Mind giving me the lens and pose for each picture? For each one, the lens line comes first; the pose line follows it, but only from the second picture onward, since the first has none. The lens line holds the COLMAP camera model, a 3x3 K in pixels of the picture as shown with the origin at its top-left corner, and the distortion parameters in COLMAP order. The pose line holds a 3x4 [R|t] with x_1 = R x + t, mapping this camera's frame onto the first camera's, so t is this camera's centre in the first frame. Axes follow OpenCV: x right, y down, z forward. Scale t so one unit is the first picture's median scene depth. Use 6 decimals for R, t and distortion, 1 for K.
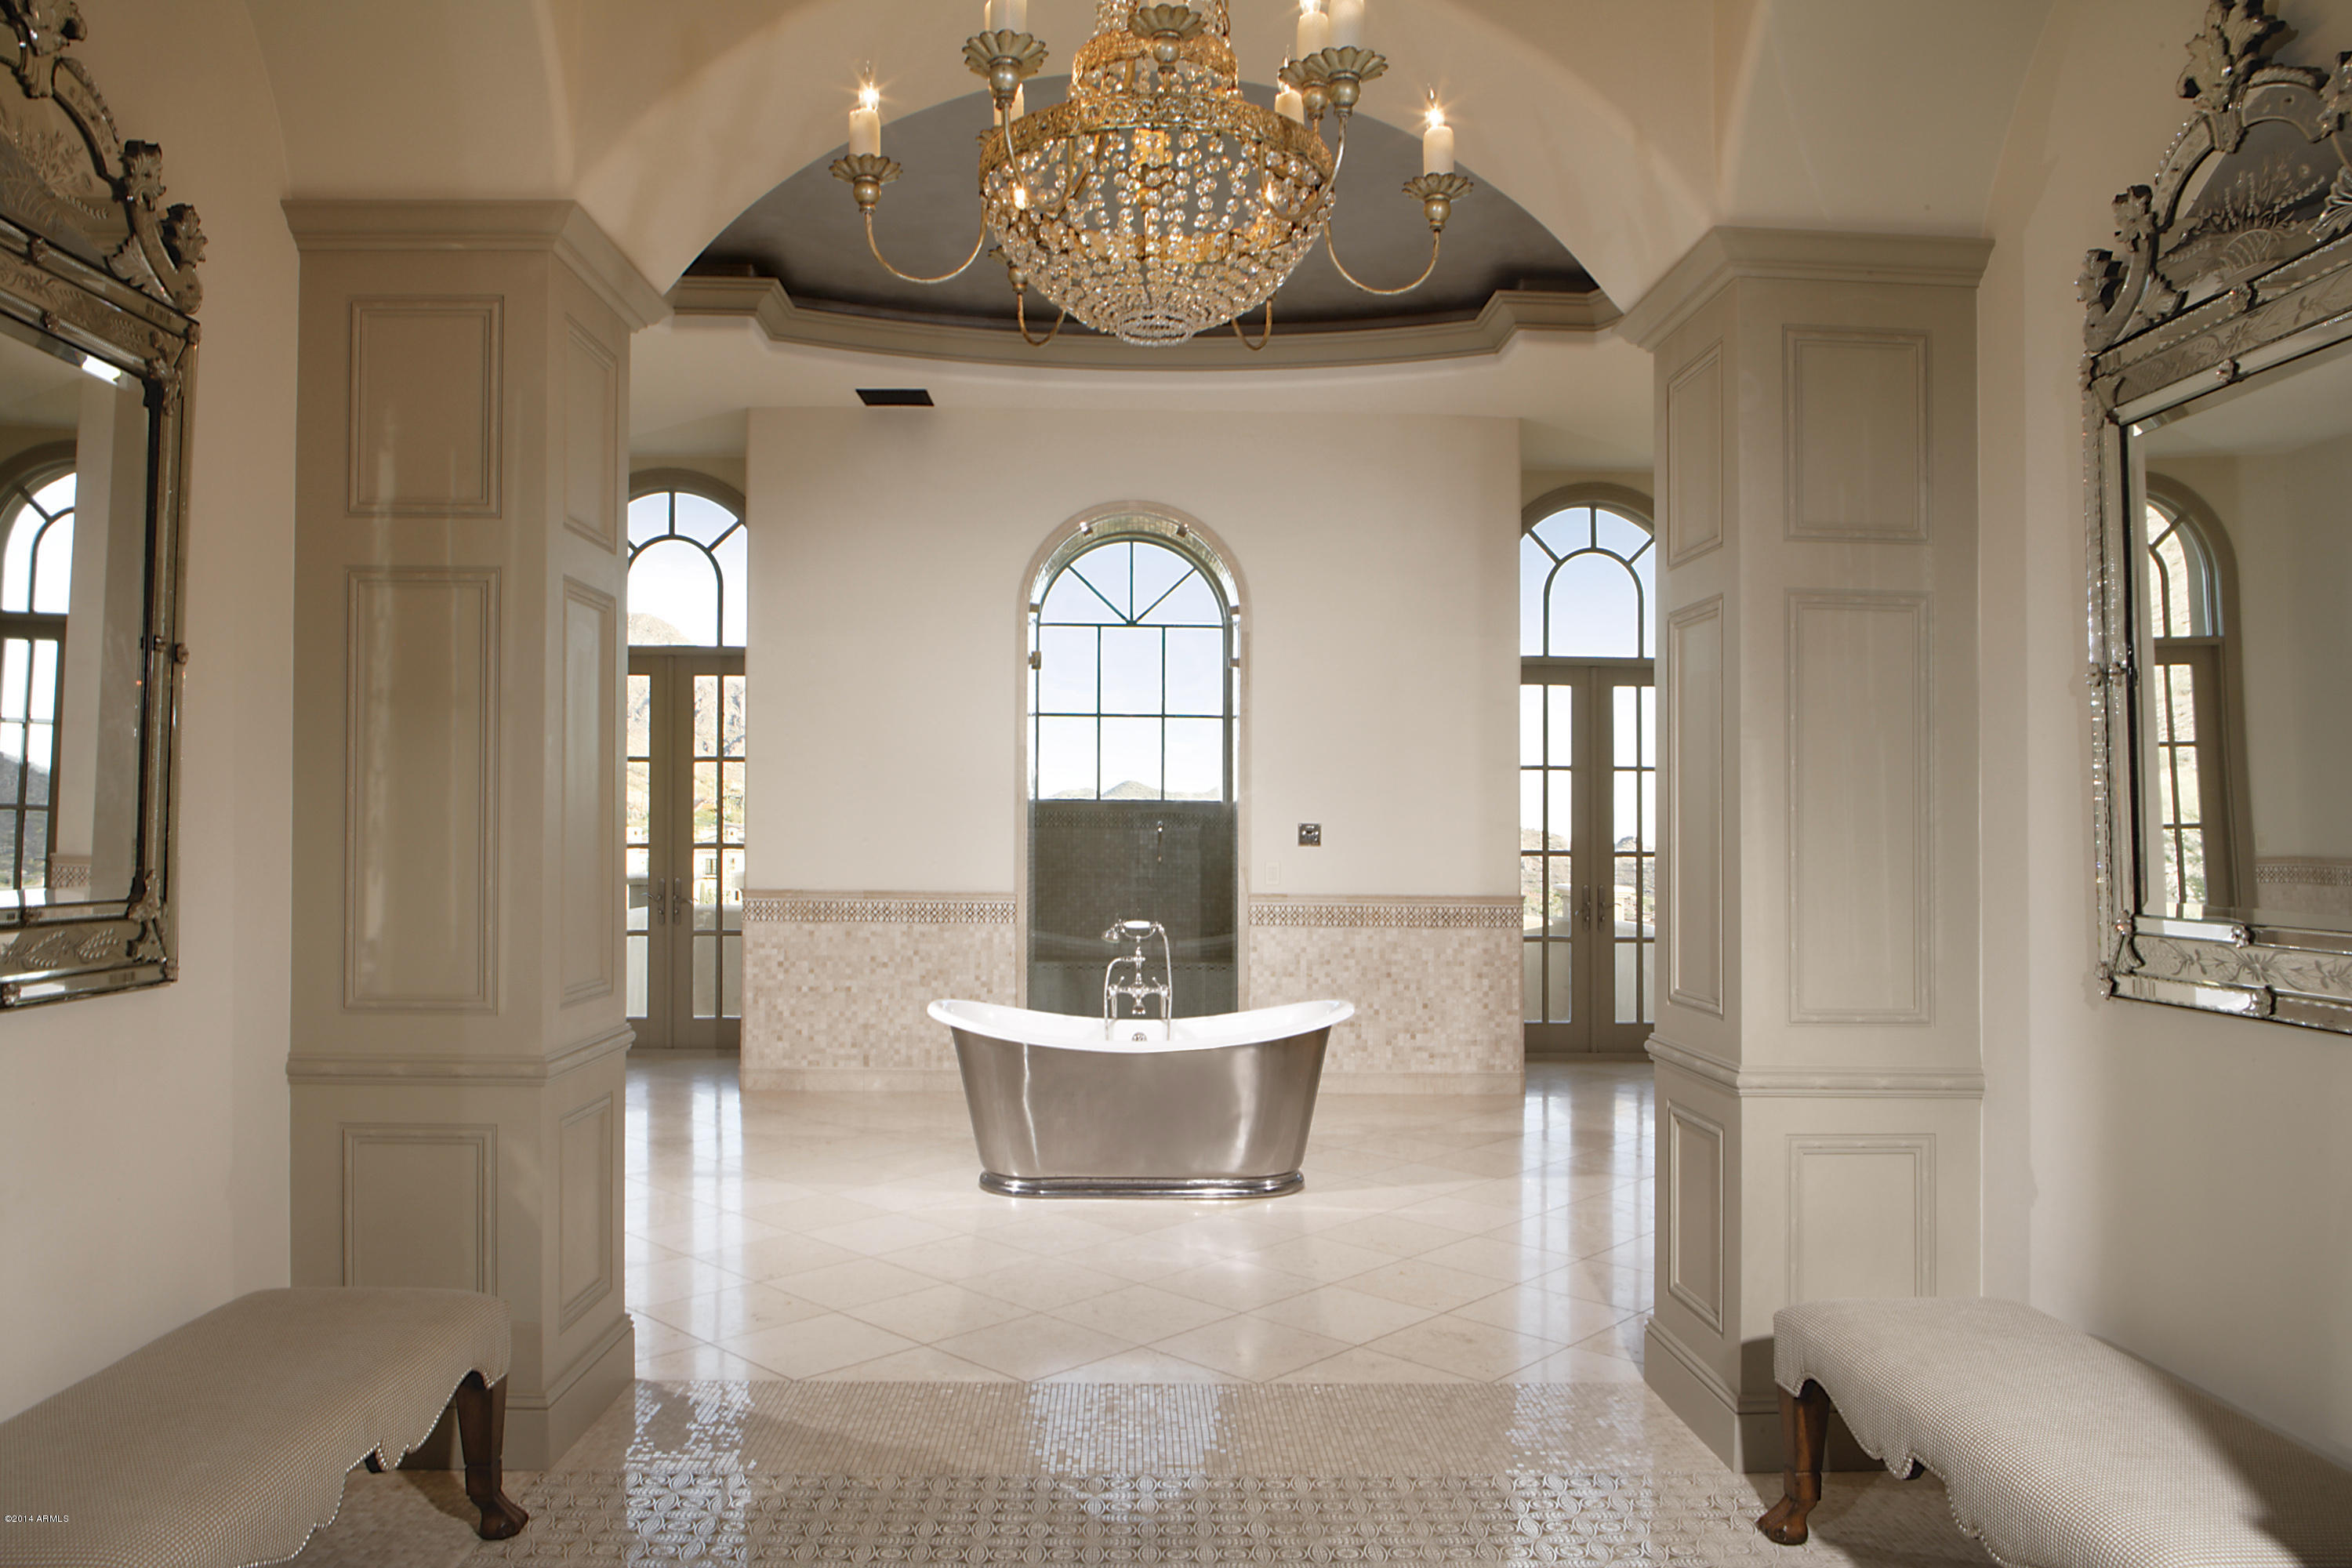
lens RADIAL K [[1685.2, 0, 1176.0], [0, 1685.2, 784.0], [0, 0, 1]] dist [0.000327, -0.000199]
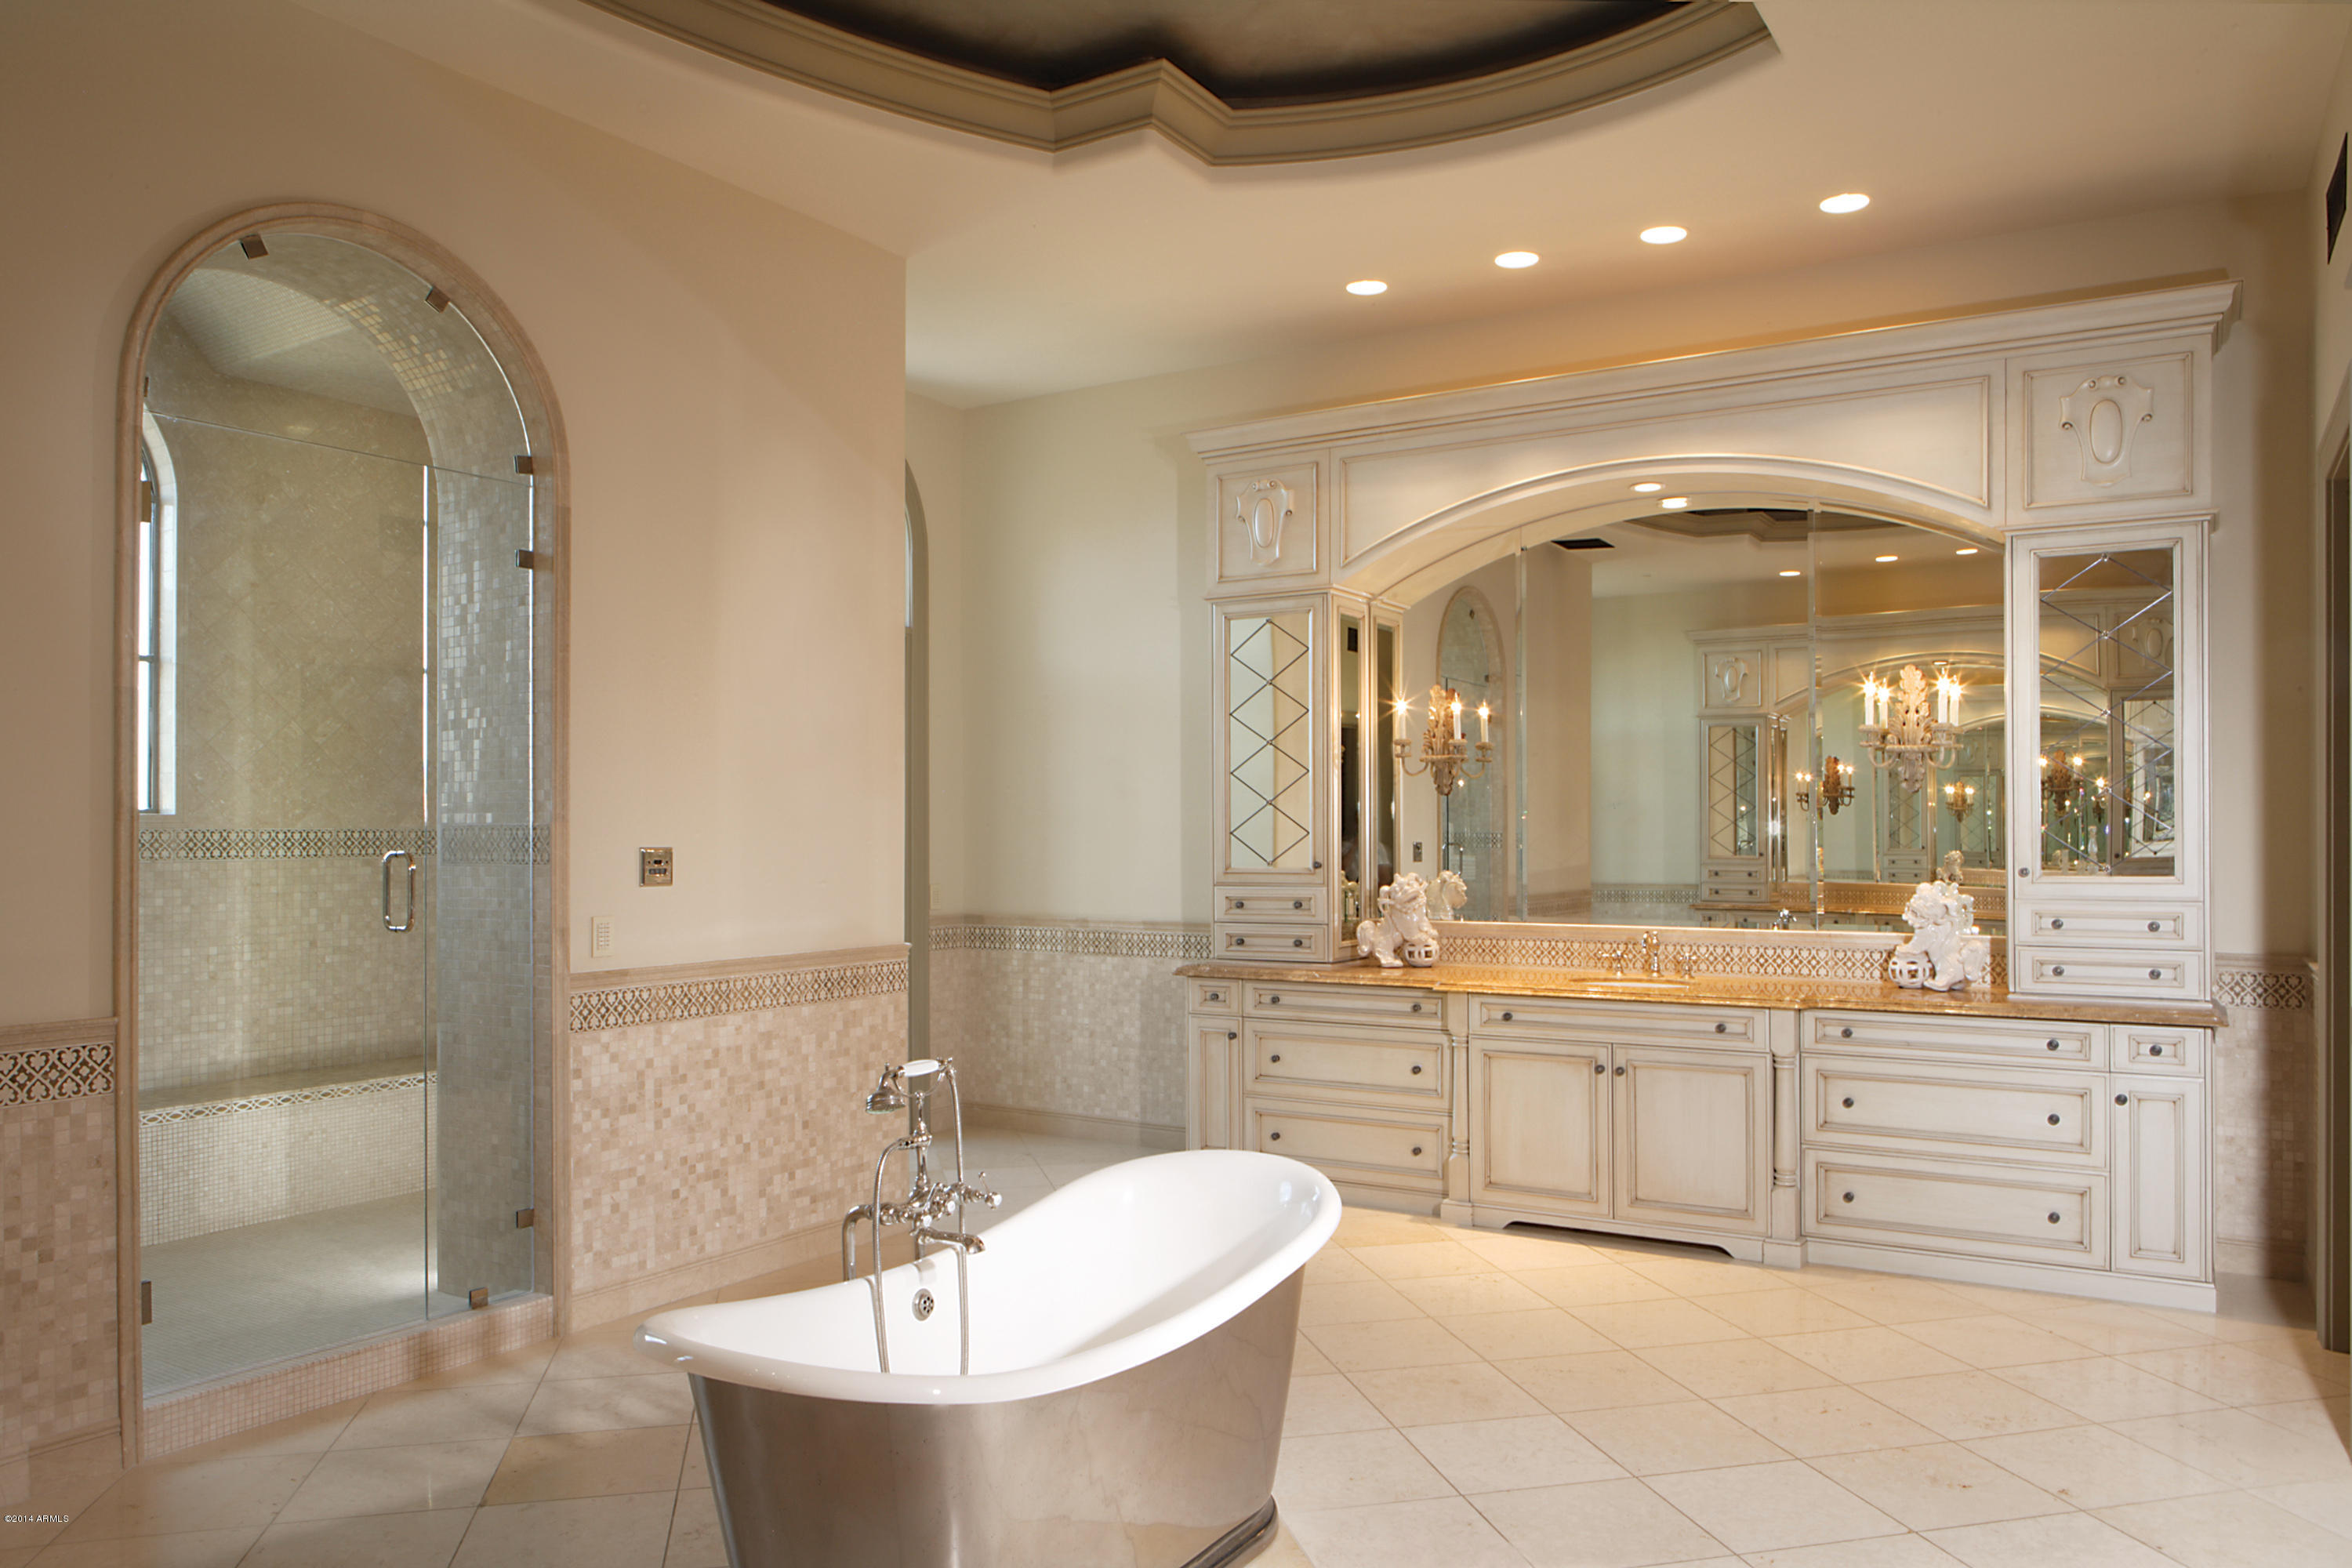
lens RADIAL K [[1685.2, 0, 1176.0], [0, 1685.2, 784.0], [0, 0, 1]] dist [0.000327, -0.000199]
pose [[0.541341, 0.005063, 0.840788, -0.319548], [-0.012459, 0.999920, 0.002001, -0.002231], [-0.840711, -0.011558, 0.541361, 0.531008]]
